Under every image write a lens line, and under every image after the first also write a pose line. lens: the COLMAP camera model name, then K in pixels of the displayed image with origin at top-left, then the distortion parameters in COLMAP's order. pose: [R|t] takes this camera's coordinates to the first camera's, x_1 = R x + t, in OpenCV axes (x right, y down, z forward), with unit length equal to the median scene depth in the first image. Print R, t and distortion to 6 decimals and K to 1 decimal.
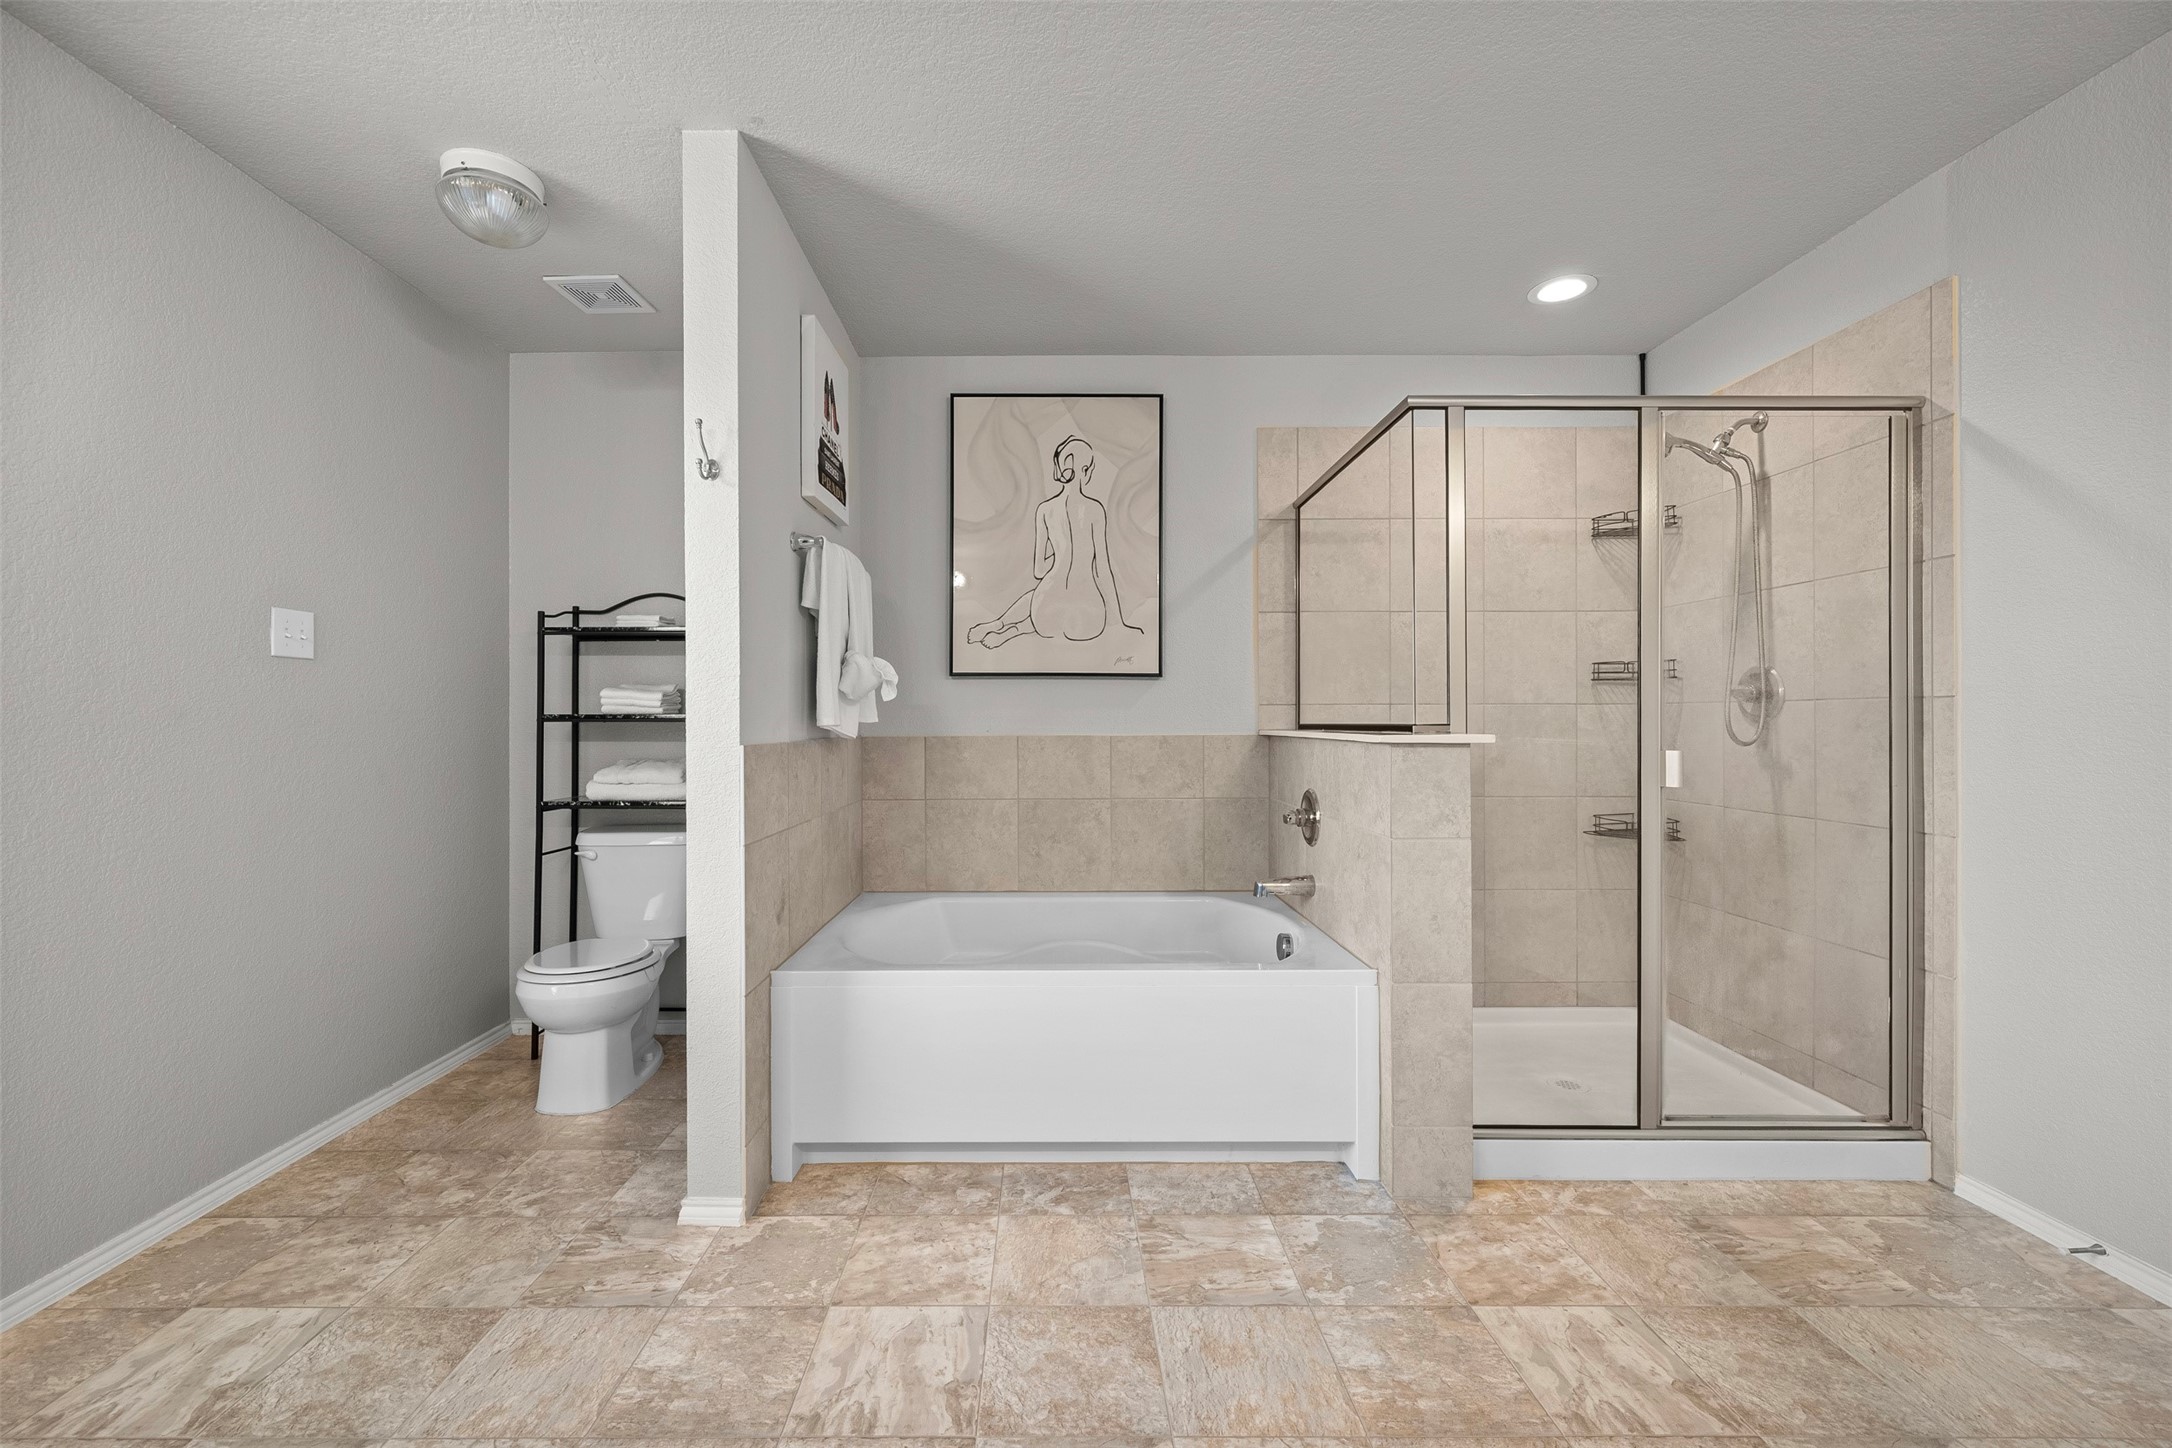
lens RADIAL K [[854.1, 0, 1042.5], [0, 854.1, 729.2], [0, 0, 1]] dist [0.005017, -0.000455]
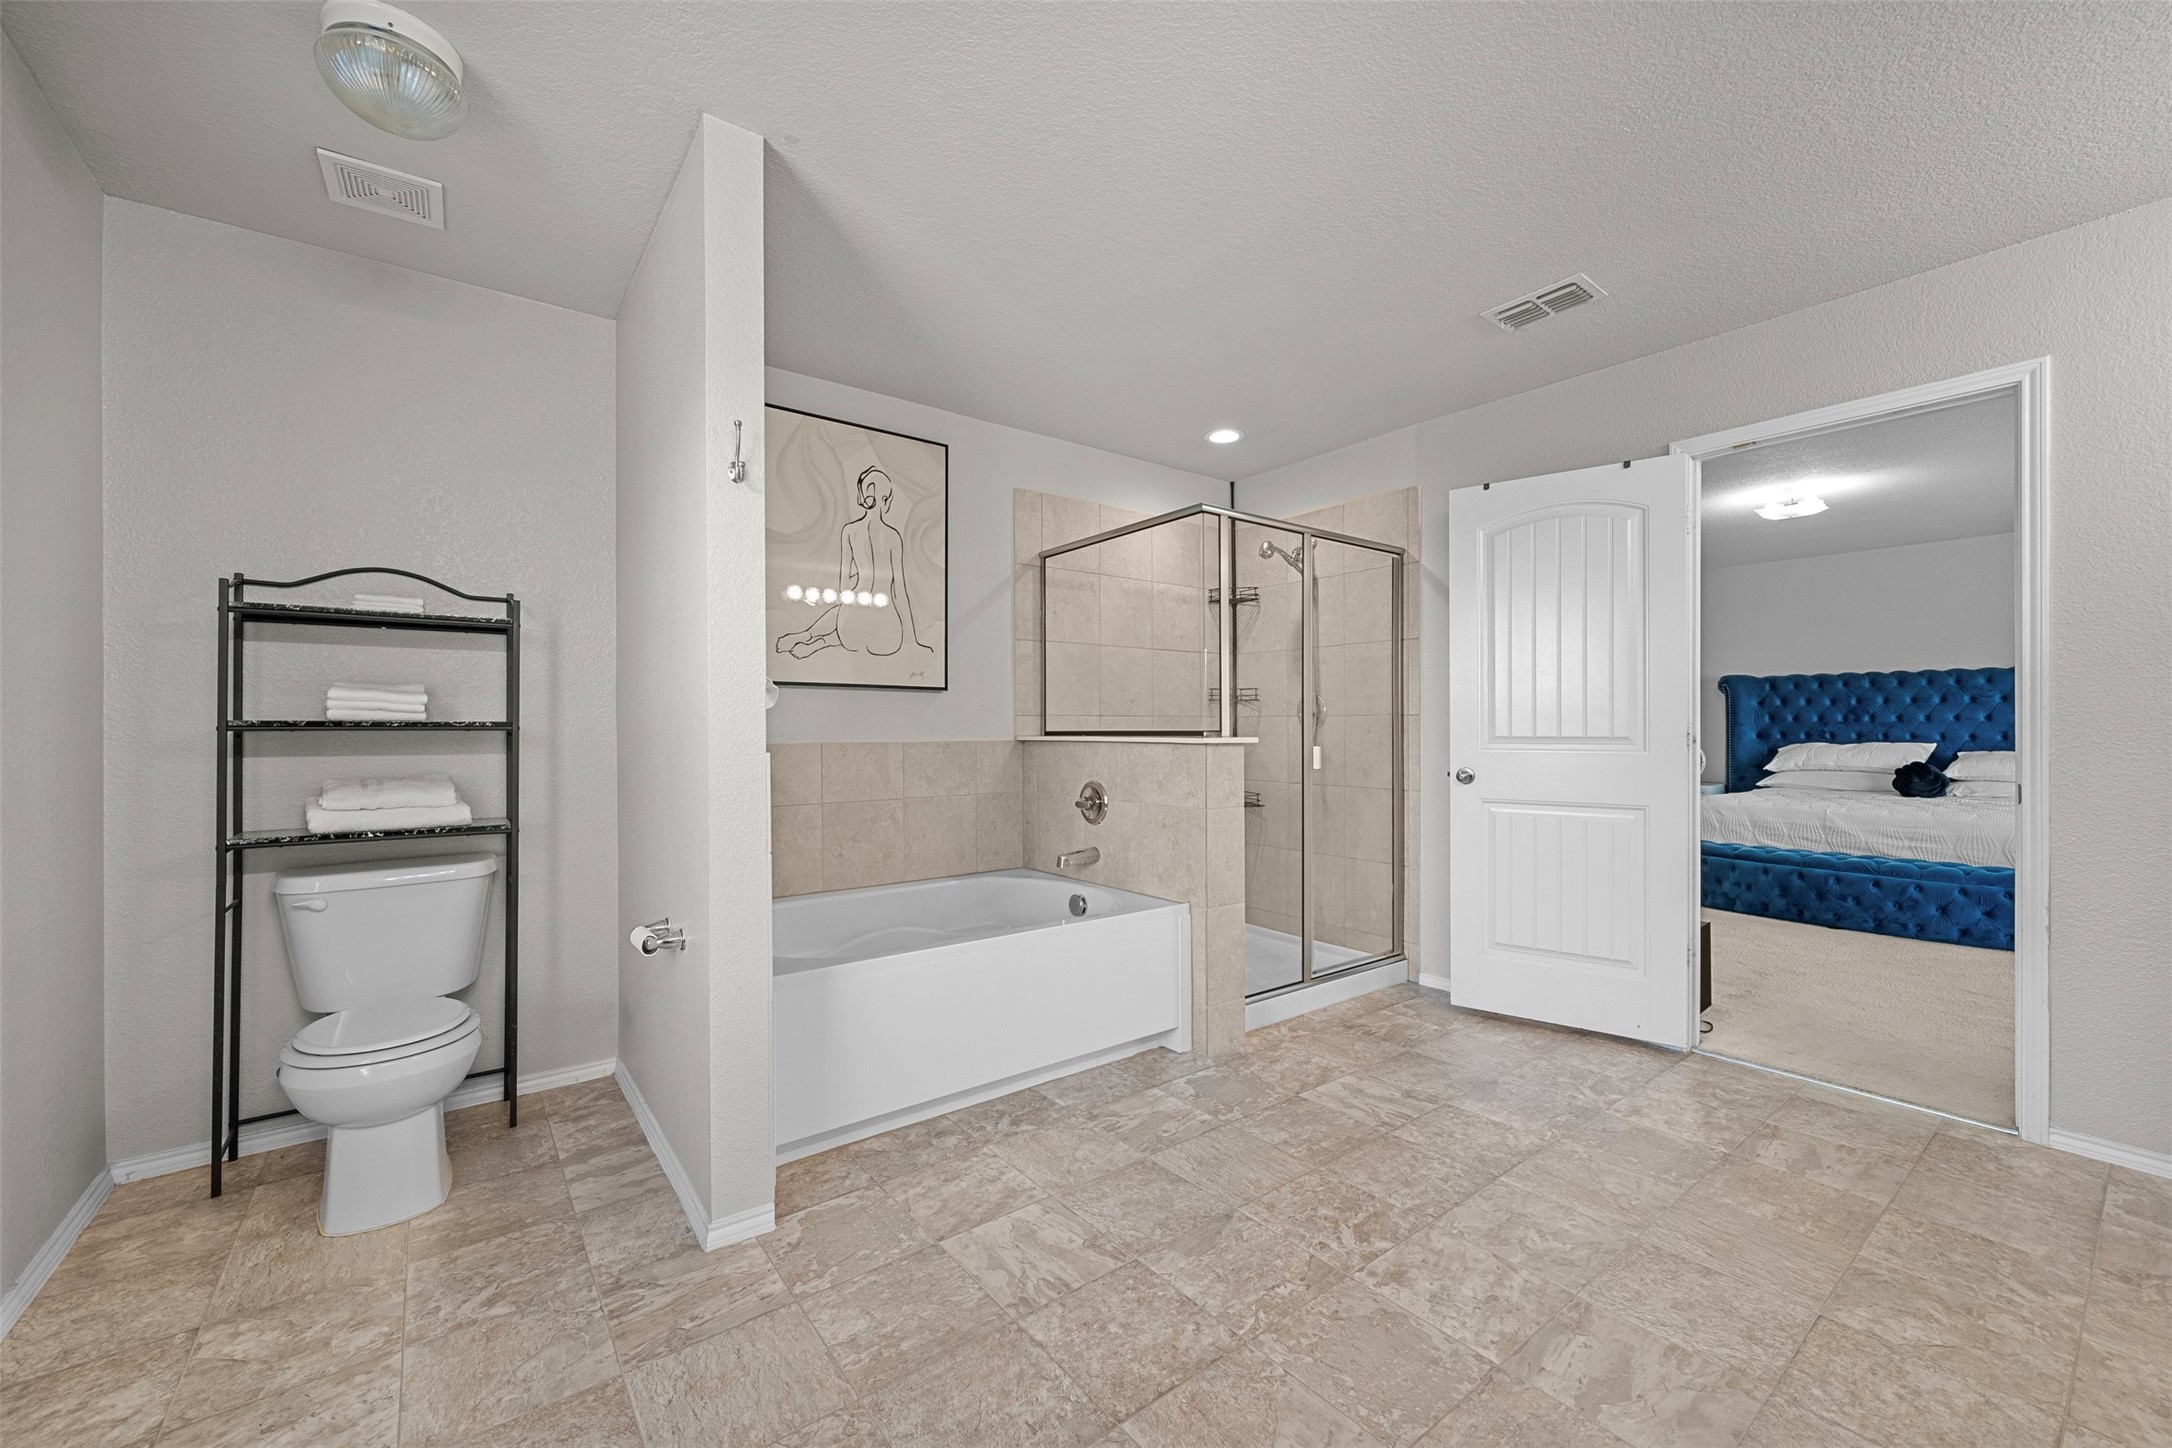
lens RADIAL K [[854.1, 0, 1045.6], [0, 854.1, 734.3], [0, 0, 1]] dist [0.005017, -0.000455]
pose [[0.804030, -0.005295, 0.594565, -0.437057], [0.007053, 0.999975, -0.000633, -0.000291], [-0.594547, 0.004702, 0.804047, -0.001661]]
